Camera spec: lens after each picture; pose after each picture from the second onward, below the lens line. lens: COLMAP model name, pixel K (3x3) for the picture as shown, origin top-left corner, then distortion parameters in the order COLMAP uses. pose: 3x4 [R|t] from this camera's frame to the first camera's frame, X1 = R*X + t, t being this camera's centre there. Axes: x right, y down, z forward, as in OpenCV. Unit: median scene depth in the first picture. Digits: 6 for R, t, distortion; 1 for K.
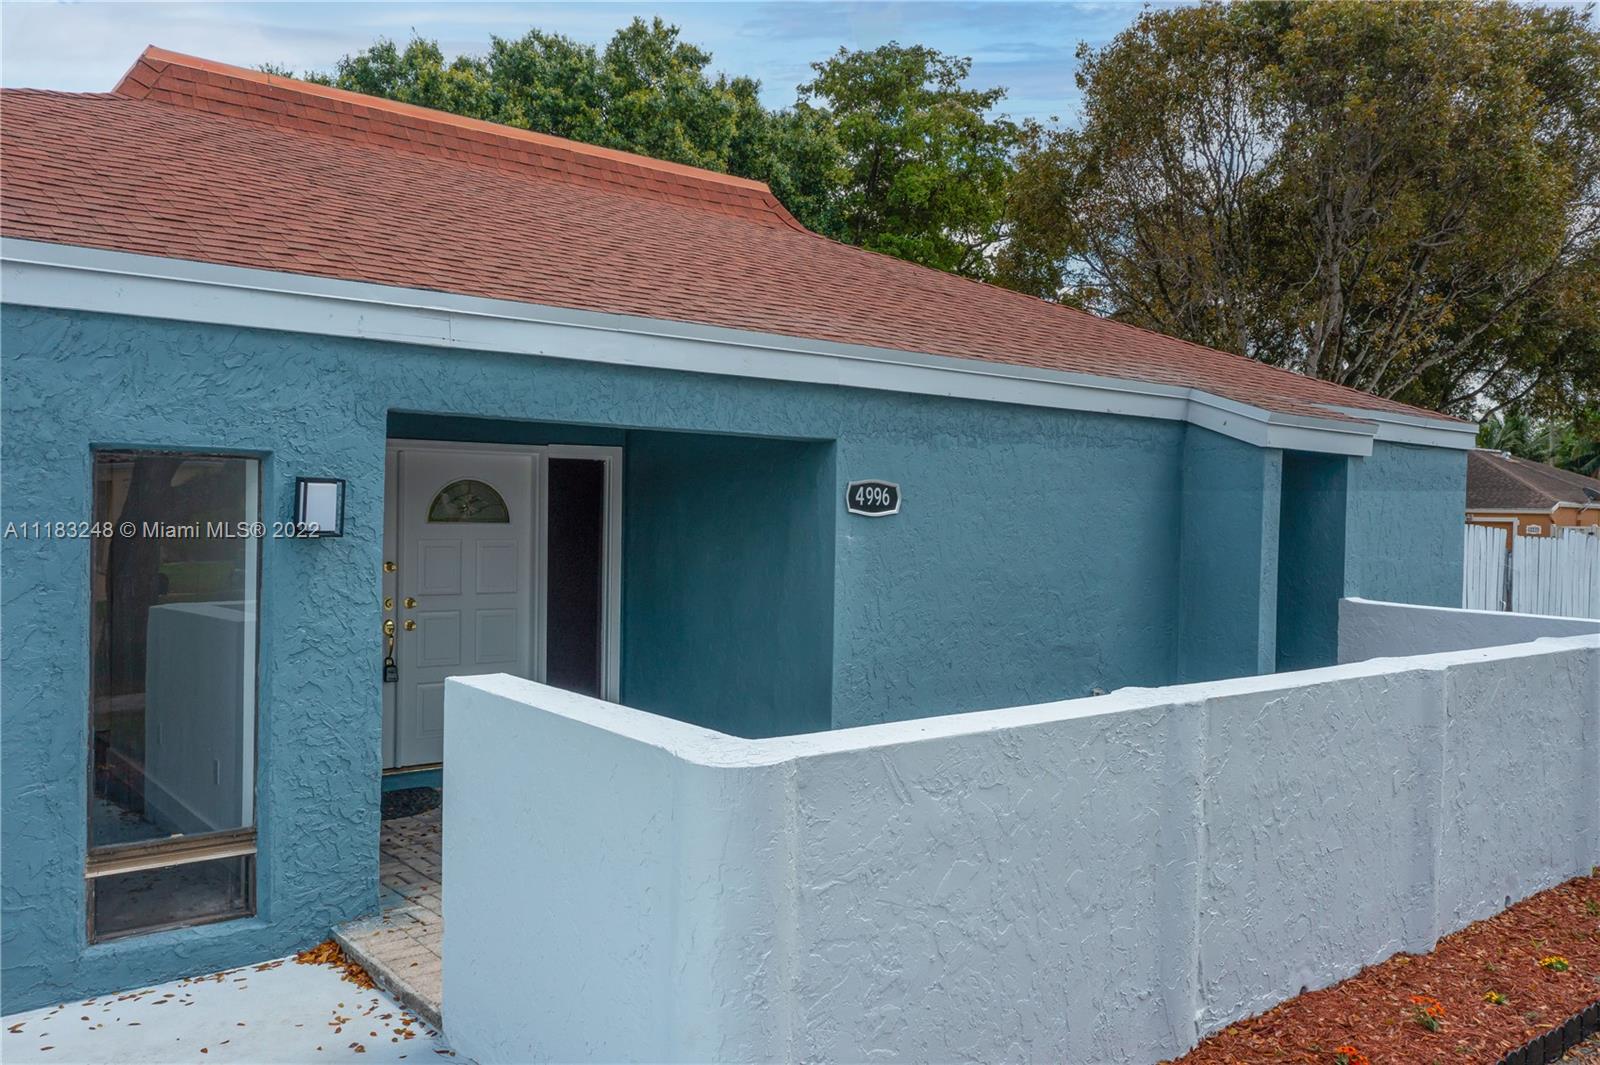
lens RADIAL K [[1259.7, 0, 805.9], [0, 1259.7, 531.0], [0, 0, 1]] dist [-0.022721, 0.009037]
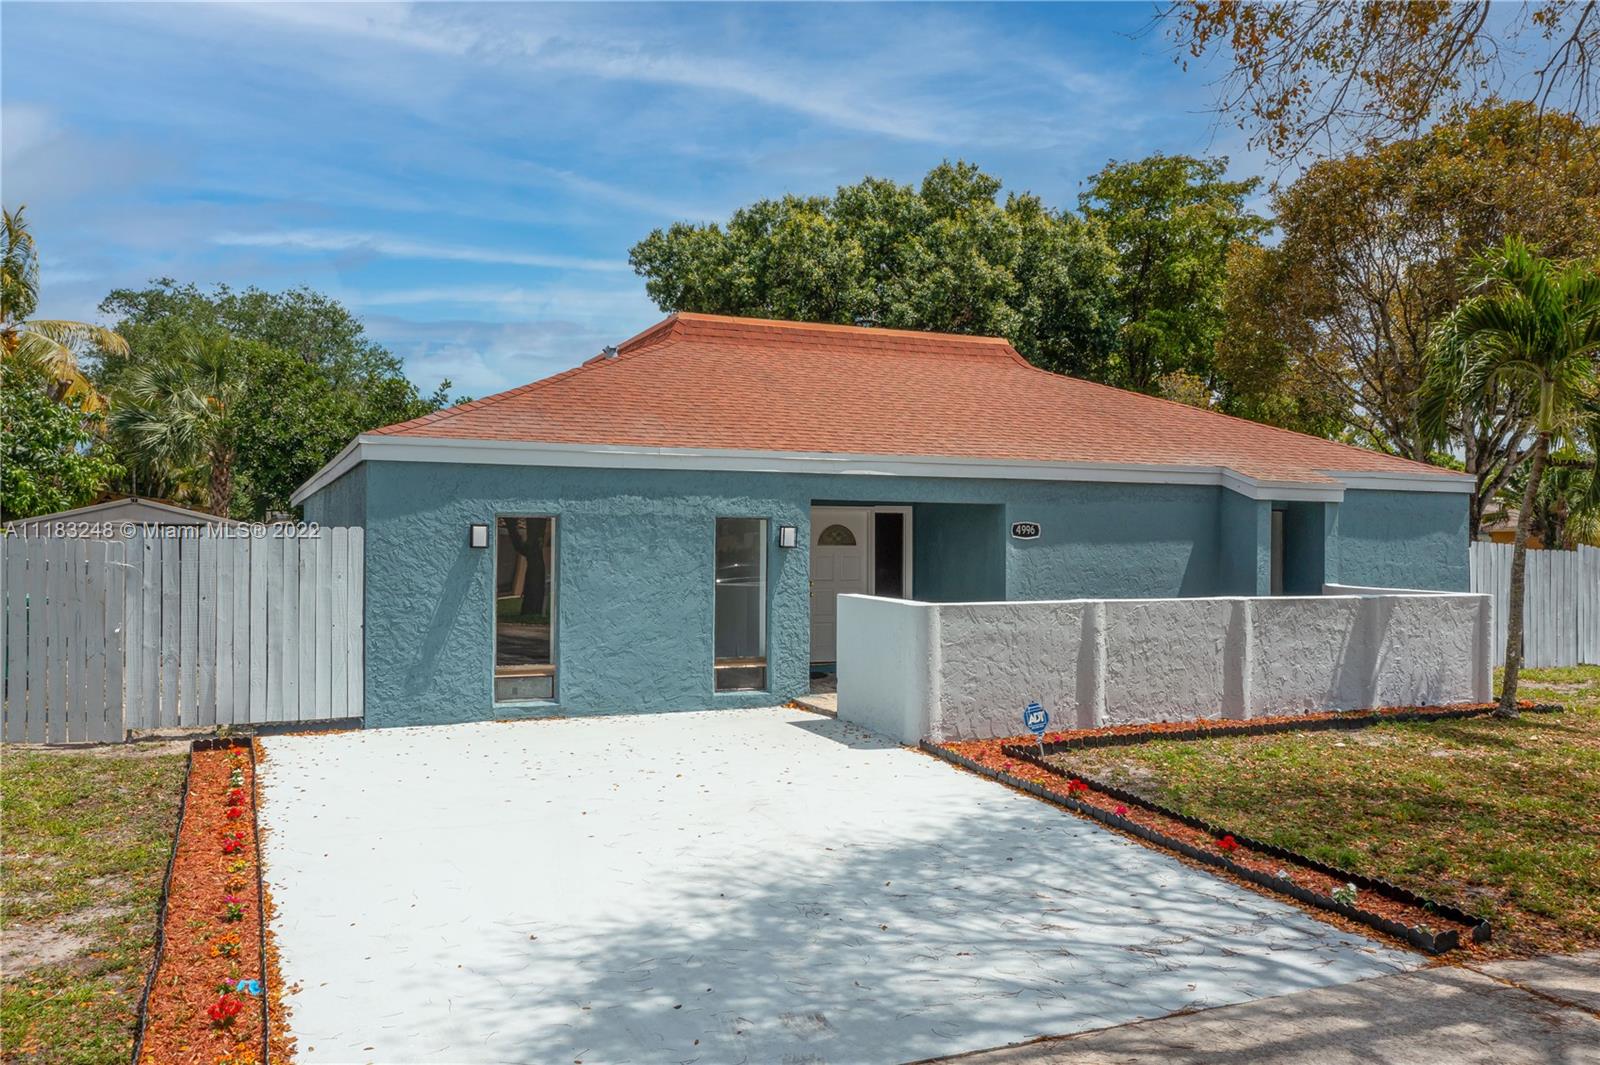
lens RADIAL K [[1259.7, 0, 799.9], [0, 1259.7, 535.1], [0, 0, 1]] dist [-0.022721, 0.009037]
pose [[0.963725, -0.012777, -0.266591, 0.197052], [0.006364, 0.999670, -0.024906, 0.024265], [0.266821, 0.022306, 0.963488, -0.886987]]
